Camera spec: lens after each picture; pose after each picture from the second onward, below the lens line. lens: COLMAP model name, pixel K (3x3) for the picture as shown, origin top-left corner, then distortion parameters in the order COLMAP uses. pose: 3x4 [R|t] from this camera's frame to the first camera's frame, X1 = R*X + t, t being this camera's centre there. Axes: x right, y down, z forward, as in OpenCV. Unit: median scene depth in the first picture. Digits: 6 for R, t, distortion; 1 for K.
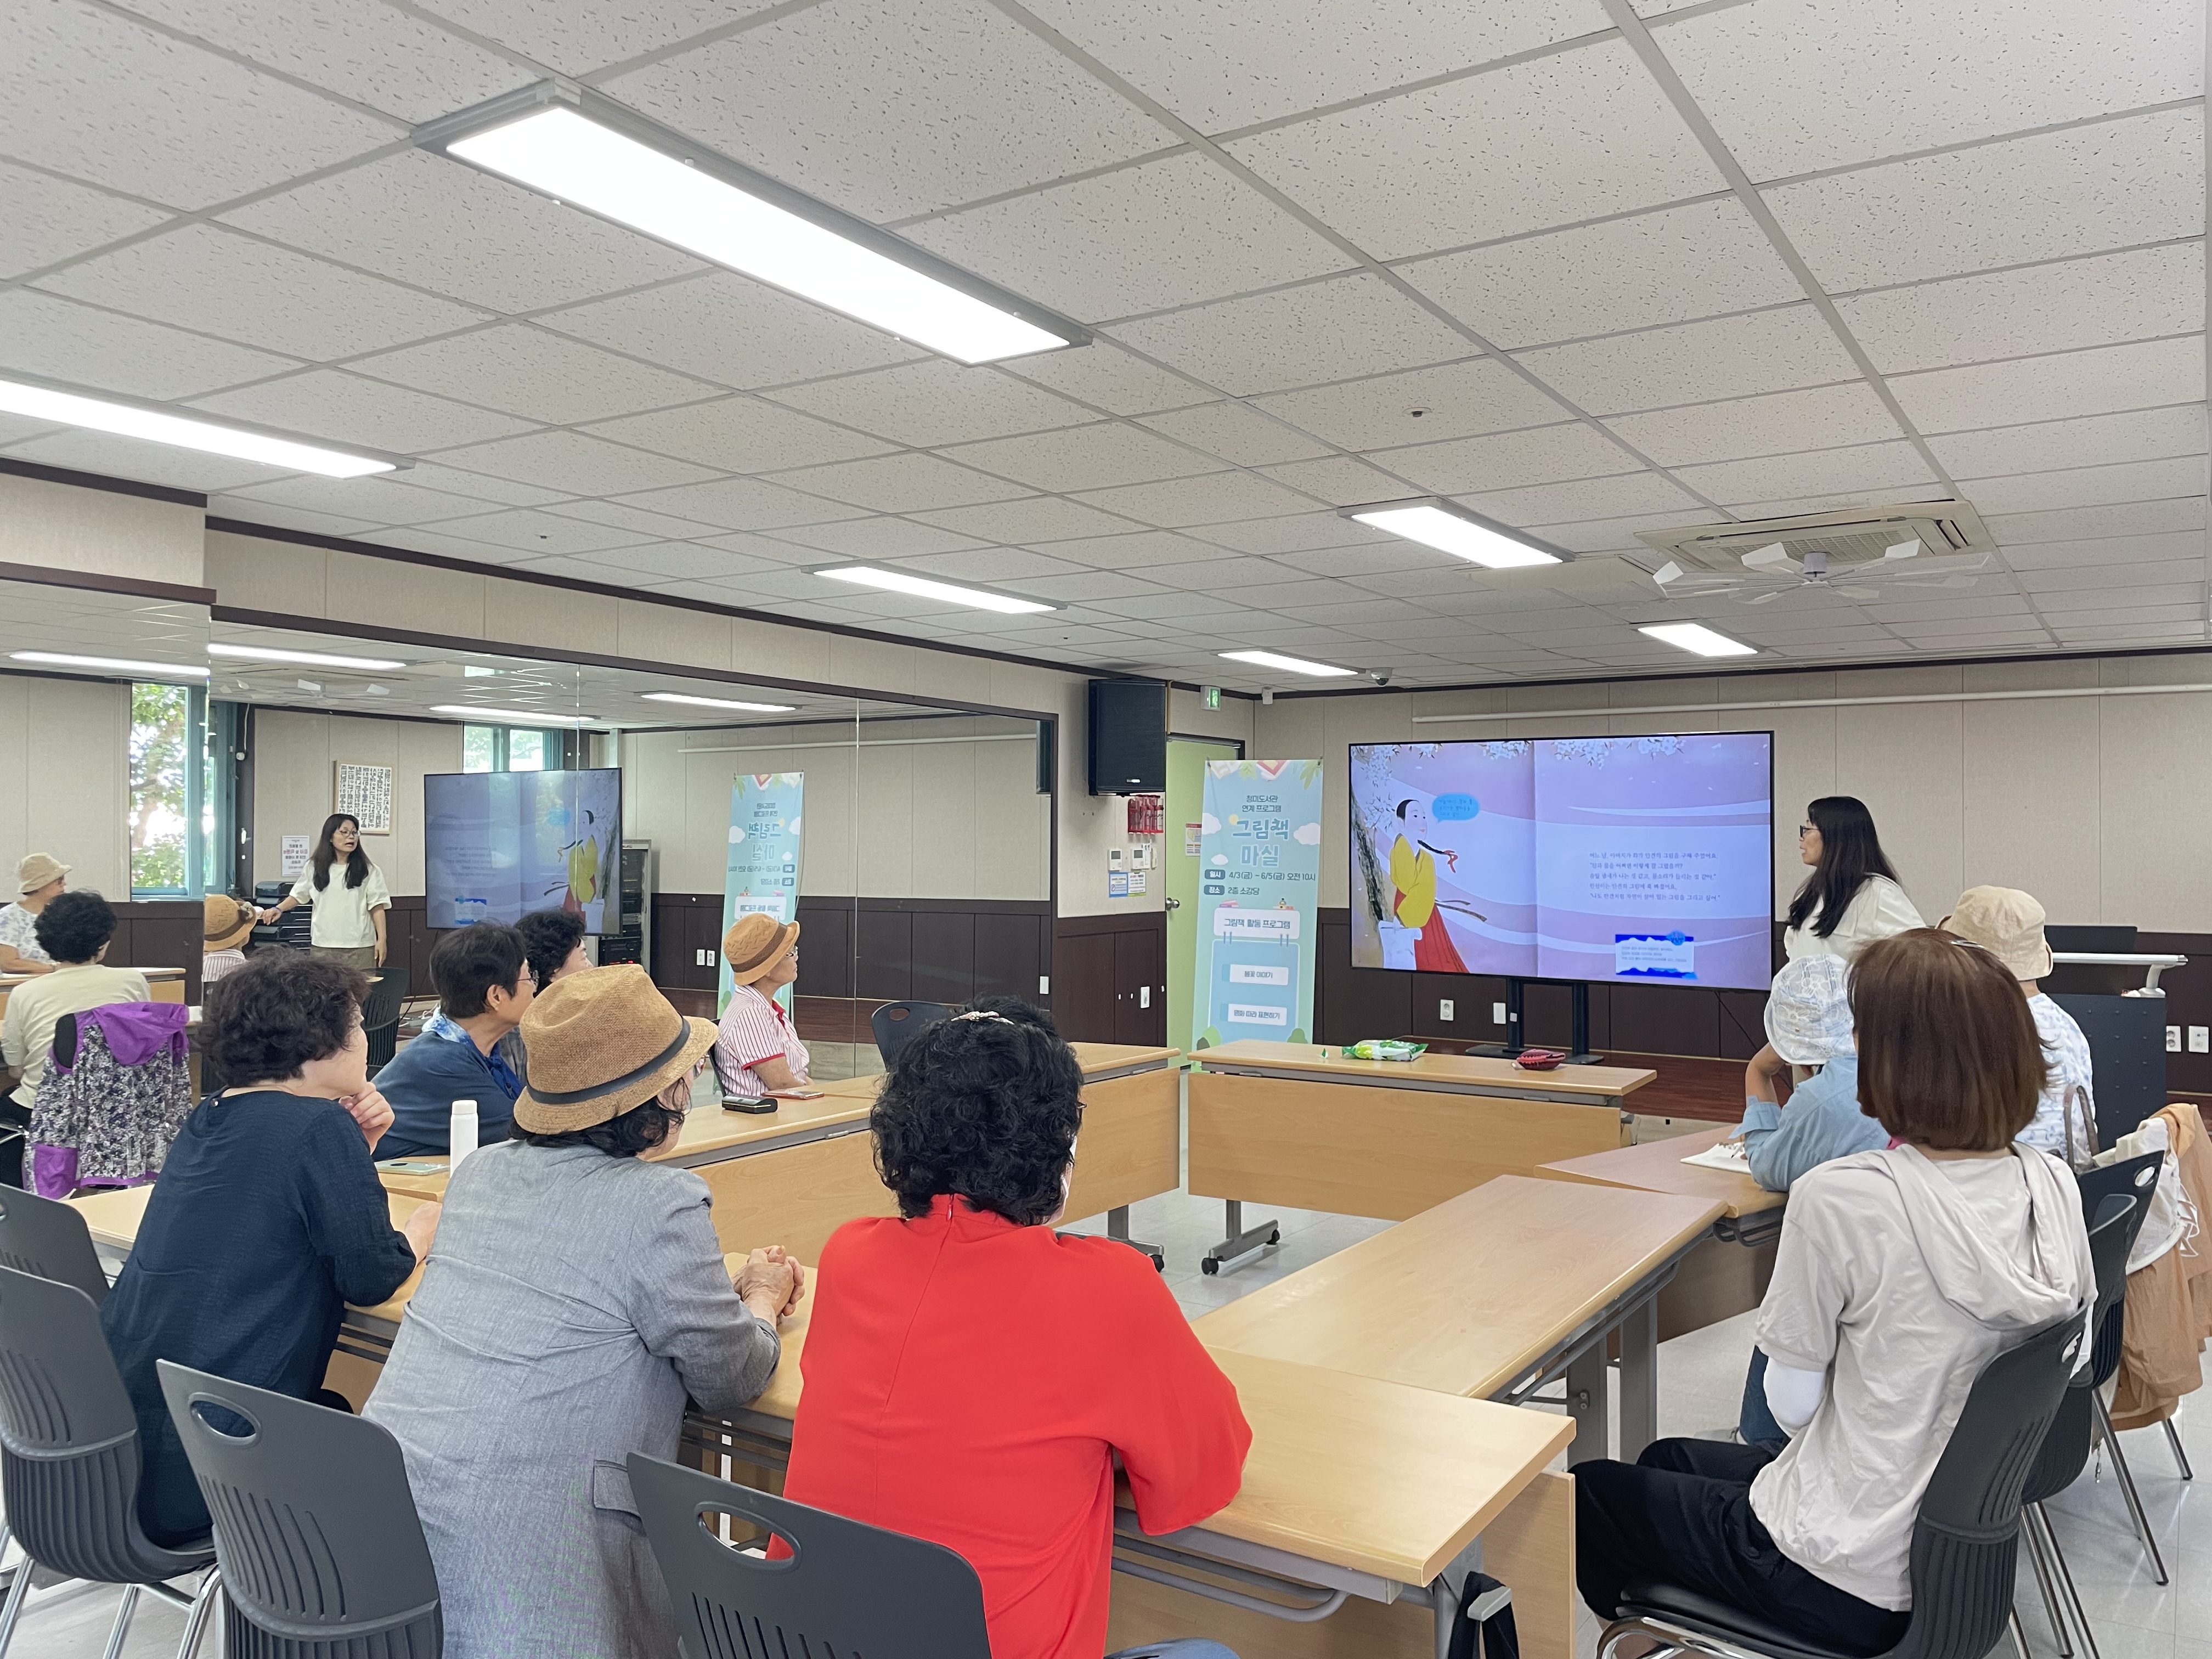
lens RADIAL K [[1670.5, 0, 1097.9], [0, 1670.5, 823.3], [0, 0, 1]] dist [0.077010, -0.094825]
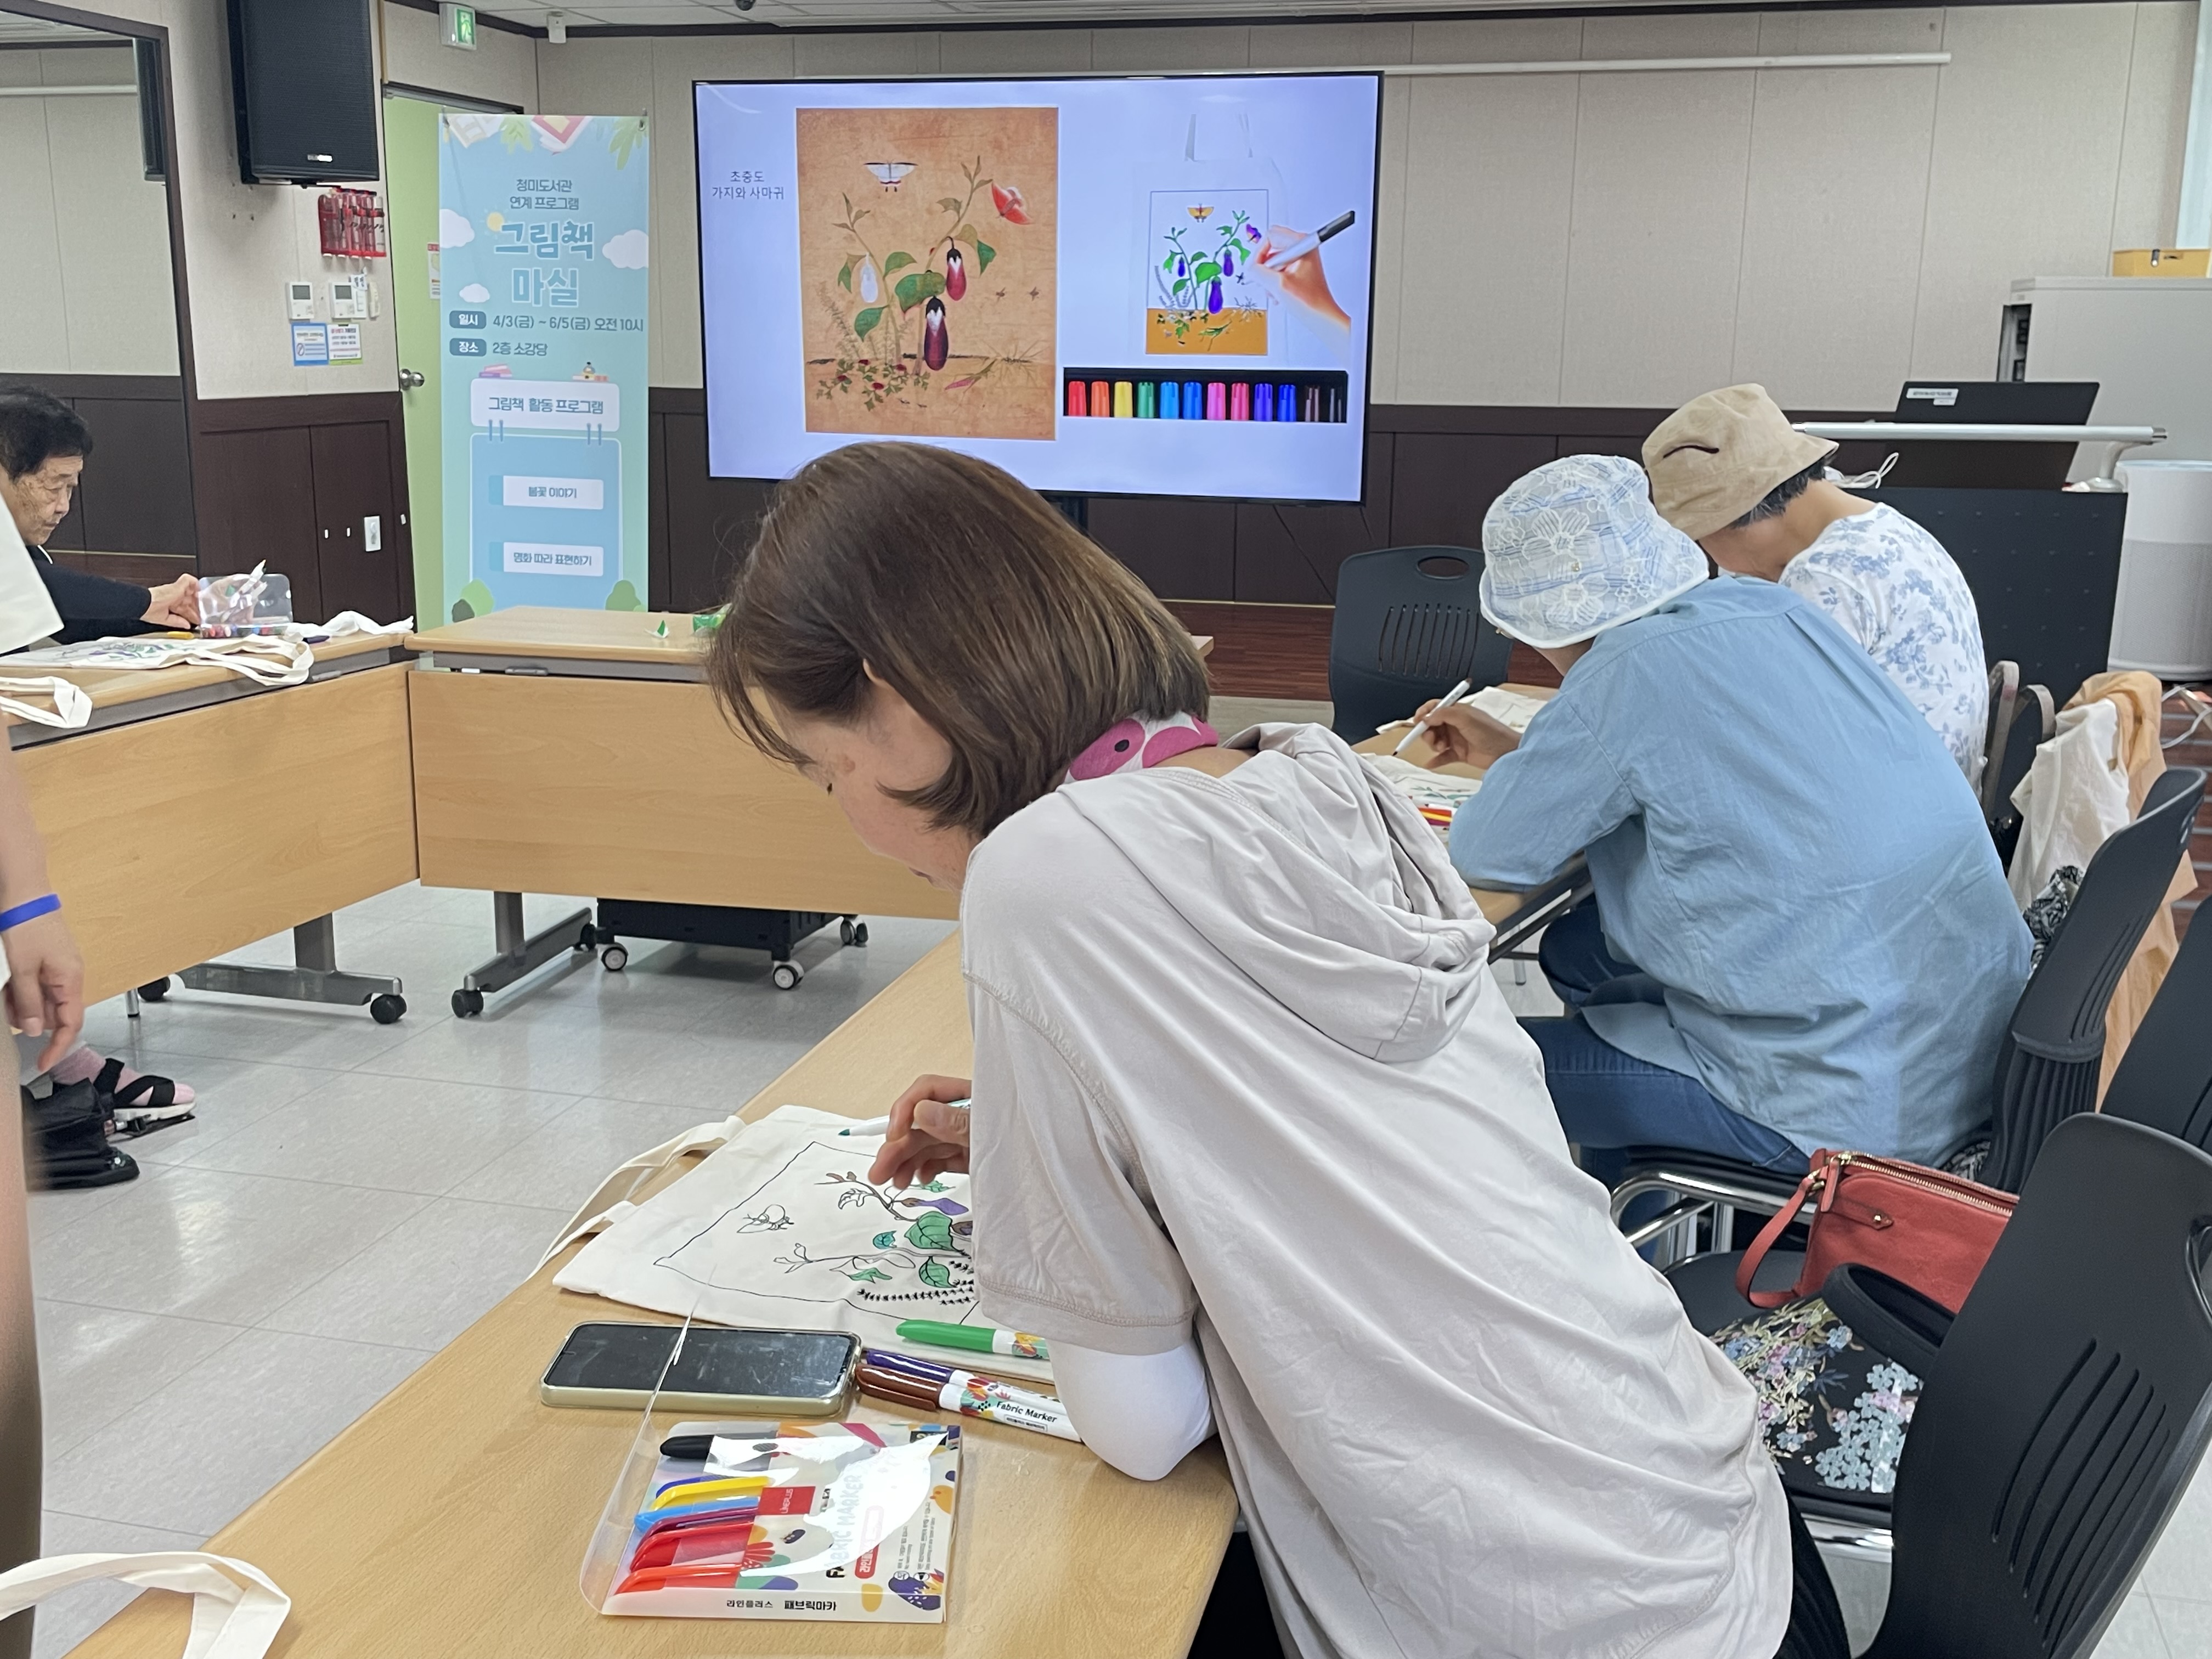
lens RADIAL K [[2206.8, 0, 1115.1], [0, 2206.8, 813.7], [0, 0, 1]] dist [0.041740, 0.000000]
pose [[0.947264, -0.060957, 0.314602, 0.030249], [-0.013051, 0.973588, 0.227937, 0.019240], [-0.320187, -0.220022, 0.921450, 0.180614]]
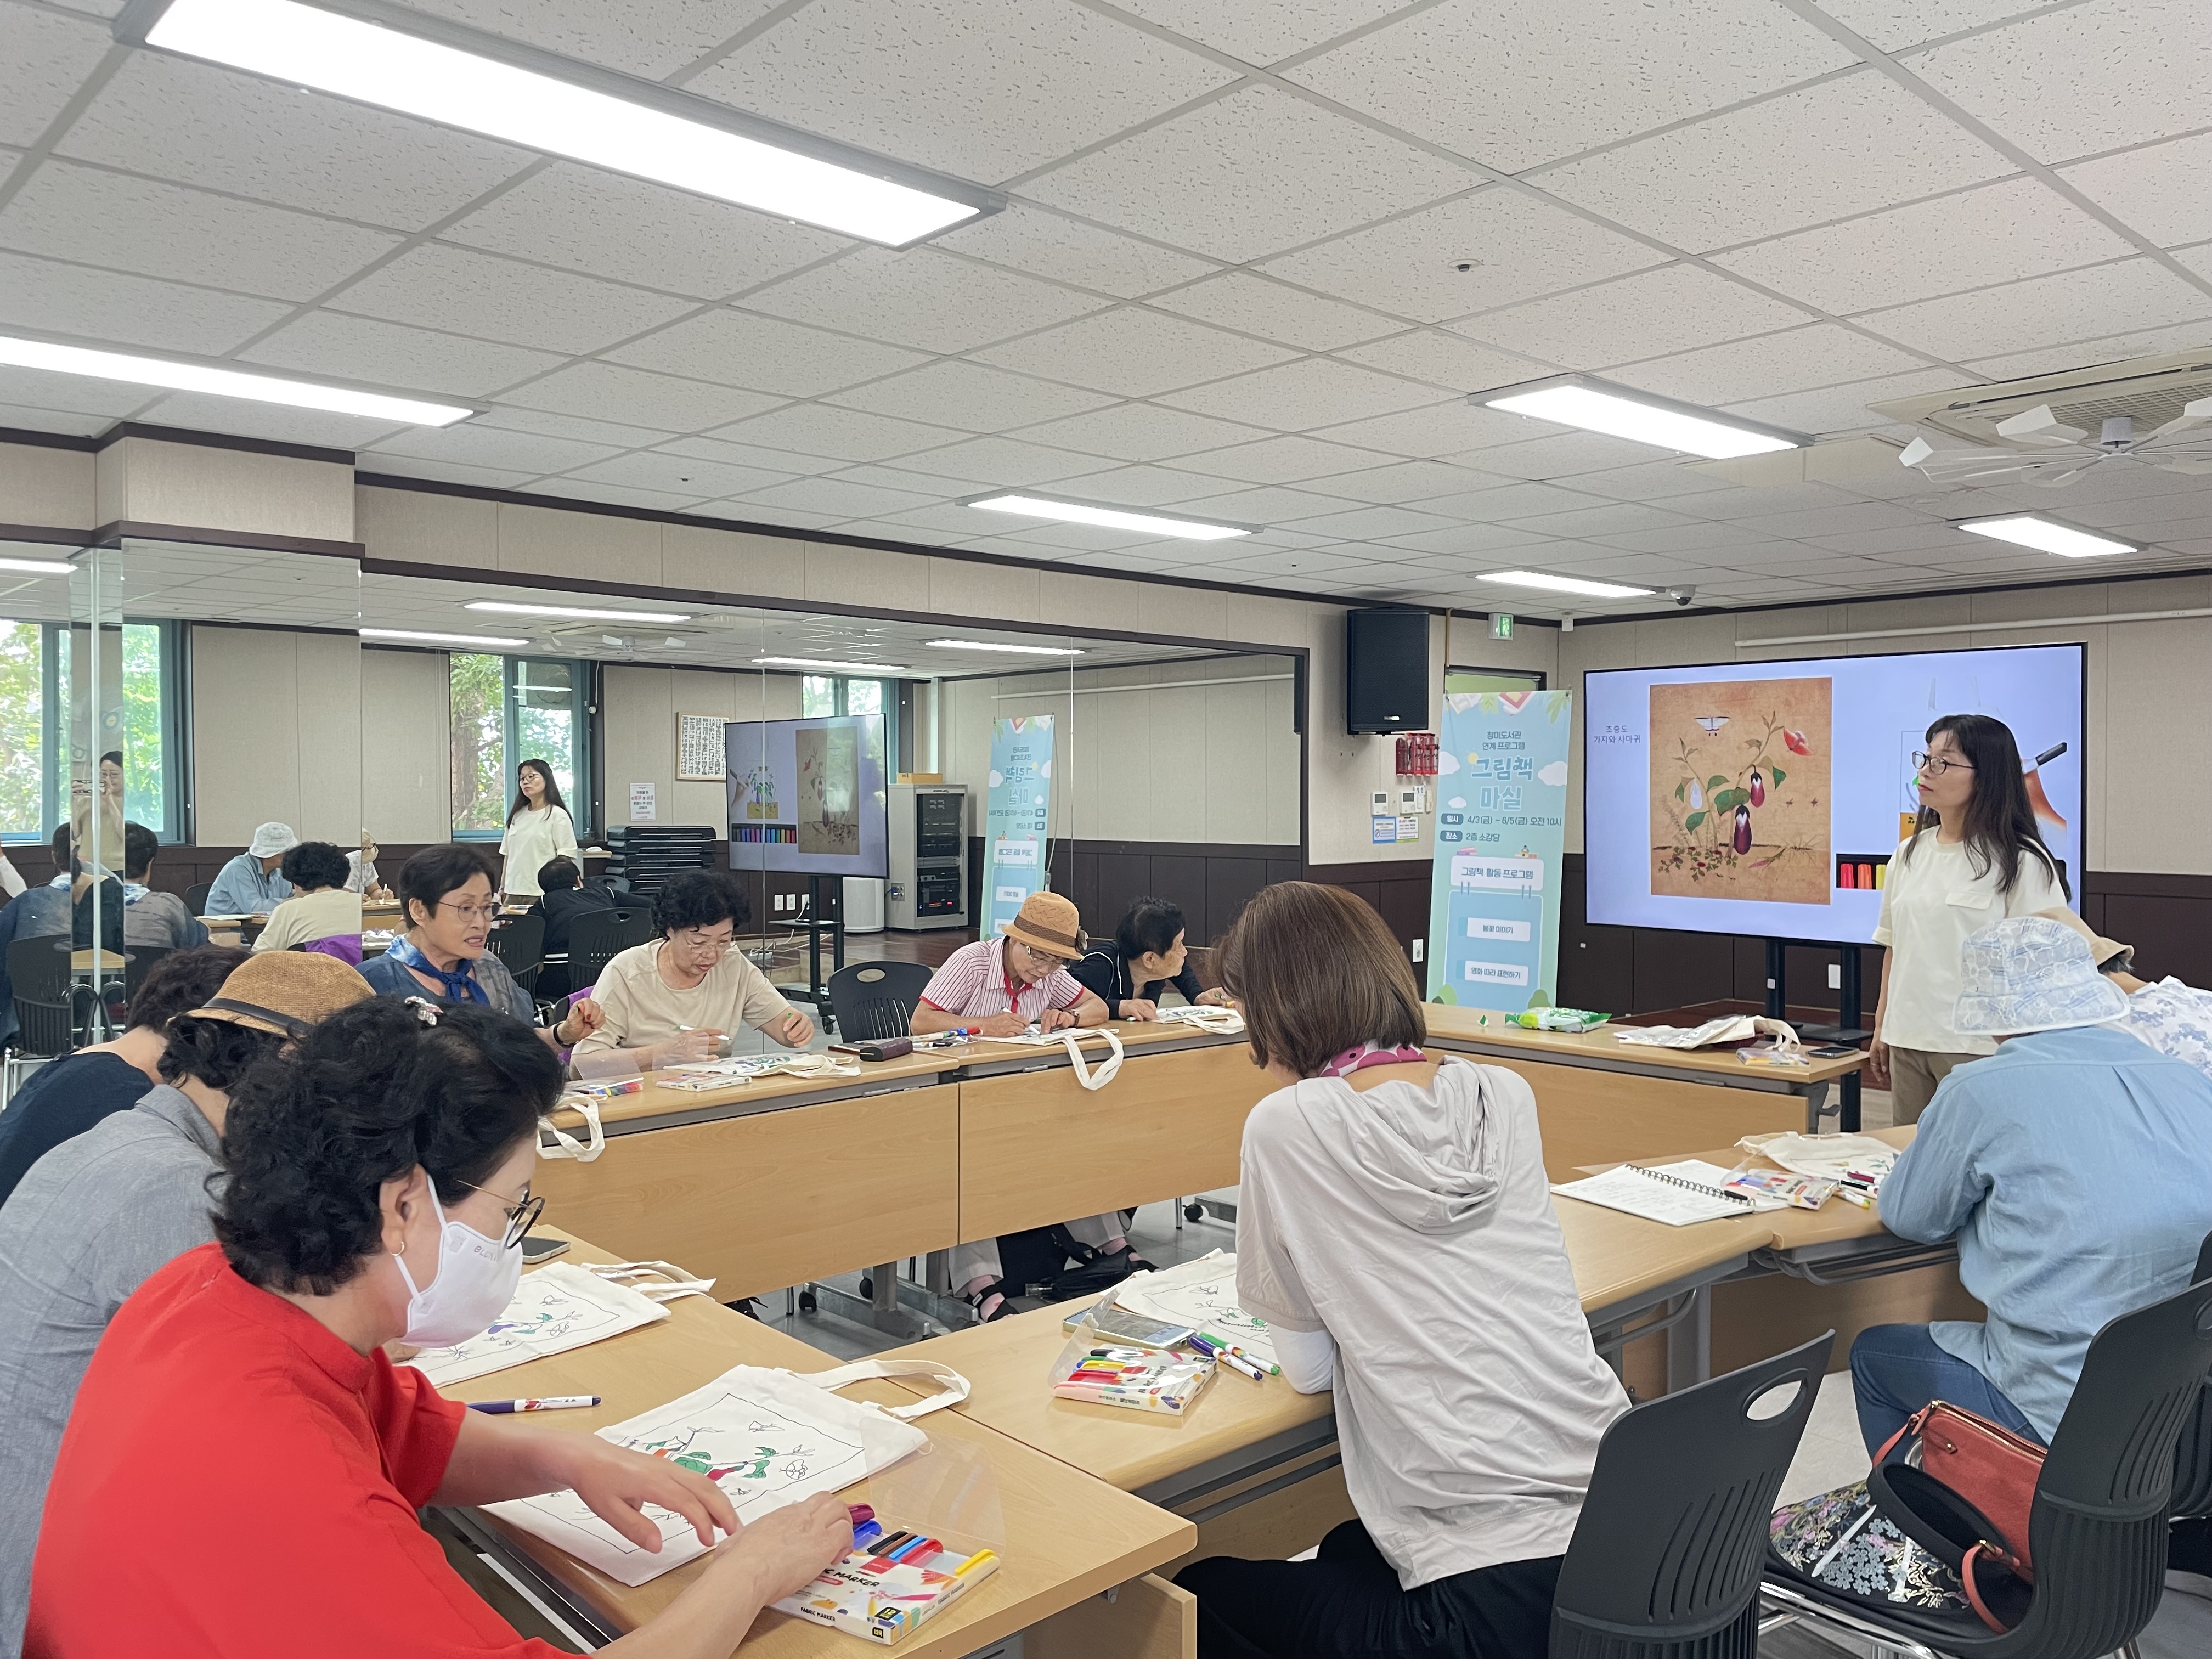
lens RADIAL K [[1670.5, 0, 1091.8], [0, 1670.5, 821.8], [0, 0, 1]] dist [0.077010, -0.094825]
pose [[0.968128, 0.000395, -0.250457, 0.109374], [0.007625, 0.999489, 0.031049, 0.002353], [0.250341, -0.031969, 0.967630, 0.065202]]
